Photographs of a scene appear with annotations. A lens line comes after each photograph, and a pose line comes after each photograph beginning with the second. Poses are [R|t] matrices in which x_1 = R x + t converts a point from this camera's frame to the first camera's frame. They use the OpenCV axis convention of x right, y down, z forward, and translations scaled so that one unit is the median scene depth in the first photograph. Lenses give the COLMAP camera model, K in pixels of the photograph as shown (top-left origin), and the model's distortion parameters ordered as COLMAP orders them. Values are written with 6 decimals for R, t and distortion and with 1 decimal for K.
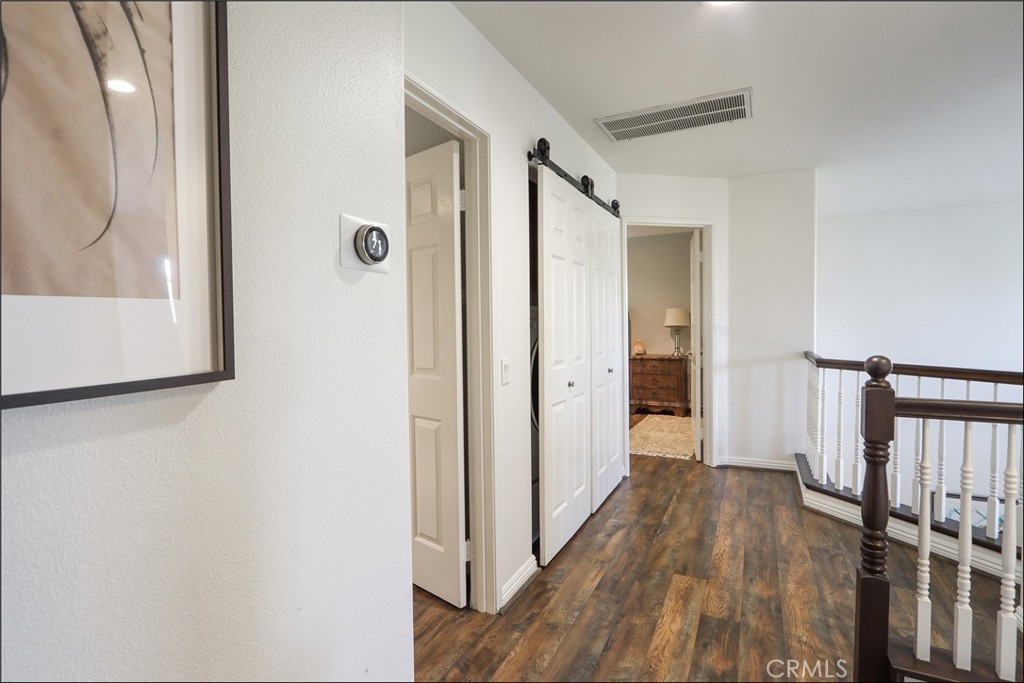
lens RADIAL K [[485.4, 0, 510.0], [0, 485.4, 341.3], [0, 0, 1]] dist [-0.004642, -0.000849]
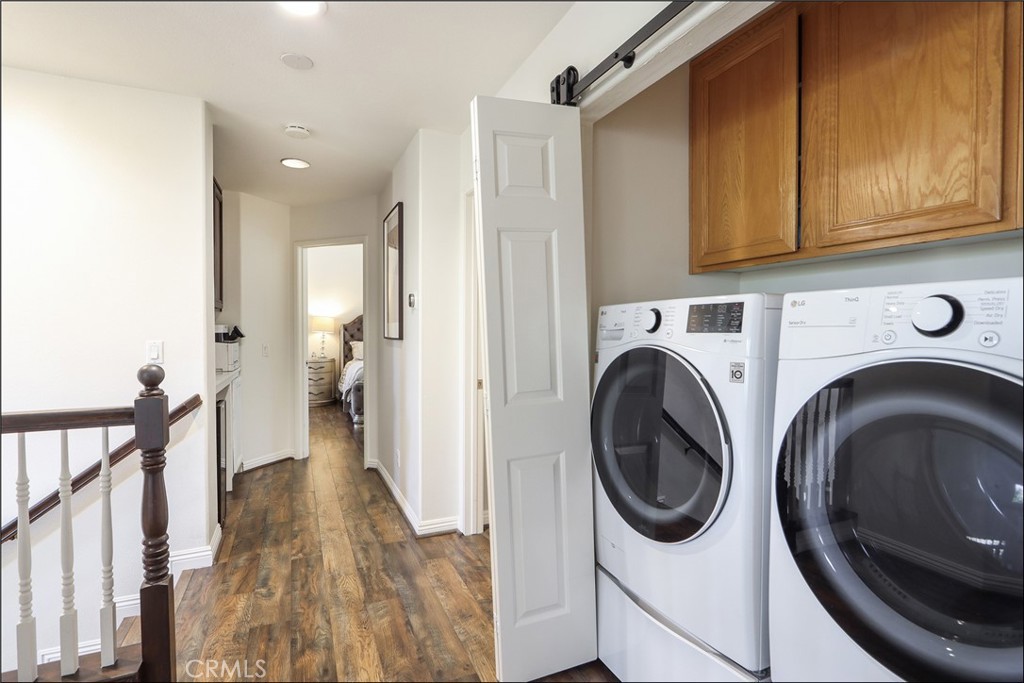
lens RADIAL K [[485.4, 0, 508.7], [0, 485.4, 337.6], [0, 0, 1]] dist [-0.004642, -0.000849]
pose [[-0.629009, 0.030833, -0.776786, 0.671737], [-0.023863, 0.997976, 0.058936, -0.065020], [0.777031, 0.055608, -0.627001, 1.380460]]
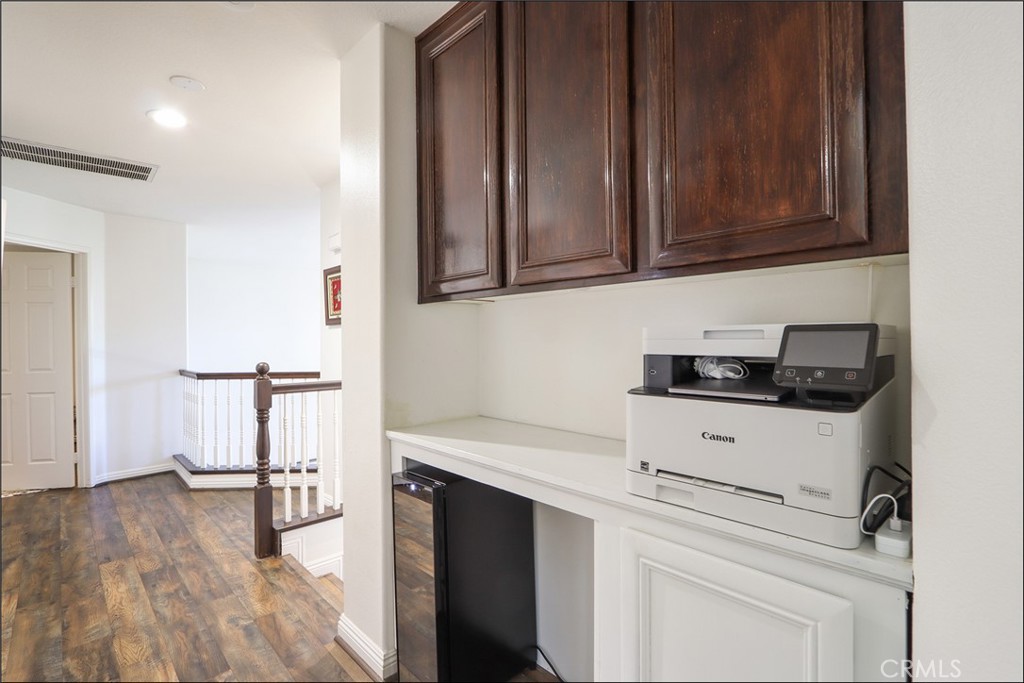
lens RADIAL K [[485.4, 0, 512.8], [0, 485.4, 340.1], [0, 0, 1]] dist [-0.004642, -0.000849]
pose [[0.330998, 0.014373, 0.943522, -0.401025], [0.041548, 0.998692, -0.029789, 0.025745], [-0.942716, 0.049062, 0.329968, -0.301937]]
